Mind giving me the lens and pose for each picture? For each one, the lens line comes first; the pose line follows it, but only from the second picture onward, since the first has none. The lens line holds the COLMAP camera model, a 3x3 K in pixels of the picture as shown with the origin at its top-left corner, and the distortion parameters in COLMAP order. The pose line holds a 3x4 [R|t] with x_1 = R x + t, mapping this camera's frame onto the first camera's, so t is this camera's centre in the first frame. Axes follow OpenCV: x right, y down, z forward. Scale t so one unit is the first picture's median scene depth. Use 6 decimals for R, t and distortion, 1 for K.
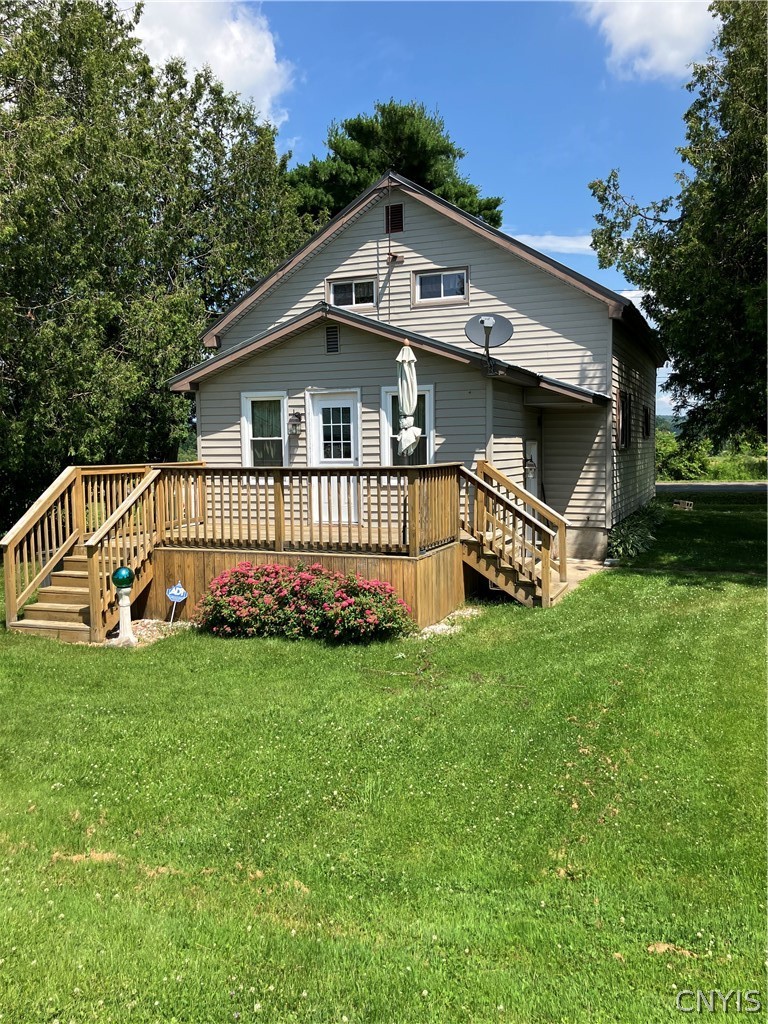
lens RADIAL K [[834.9, 0, 384.1], [0, 834.9, 510.2], [0, 0, 1]] dist [0.069467, 0.000287]
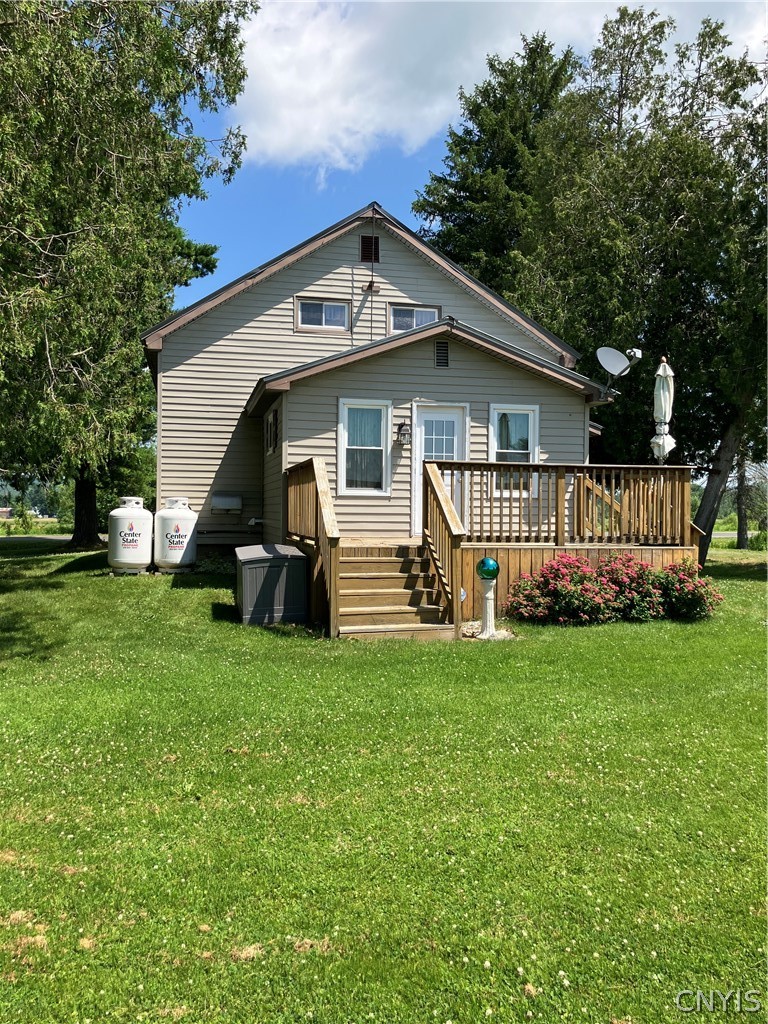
lens RADIAL K [[834.9, 0, 381.9], [0, 834.9, 516.0], [0, 0, 1]] dist [0.069467, 0.000287]
pose [[0.829861, 0.018154, 0.557675, -0.664480], [0.021816, 0.997651, -0.064941, 0.055957], [-0.557544, 0.066058, 0.827515, 0.200706]]
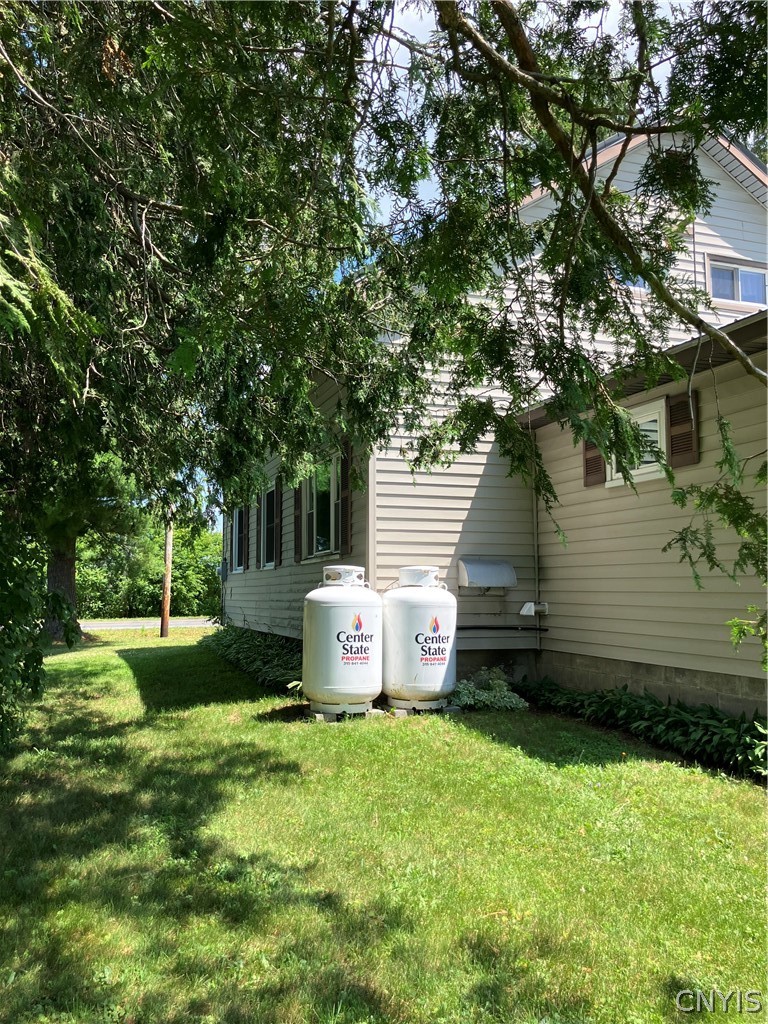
lens RADIAL K [[834.9, 0, 385.5], [0, 834.9, 508.0], [0, 0, 1]] dist [0.069467, 0.000287]
pose [[0.735363, 0.080824, 0.672837, -0.700101], [0.040100, 0.985933, -0.162261, 0.006048], [-0.676486, 0.146302, 0.721777, 0.882257]]
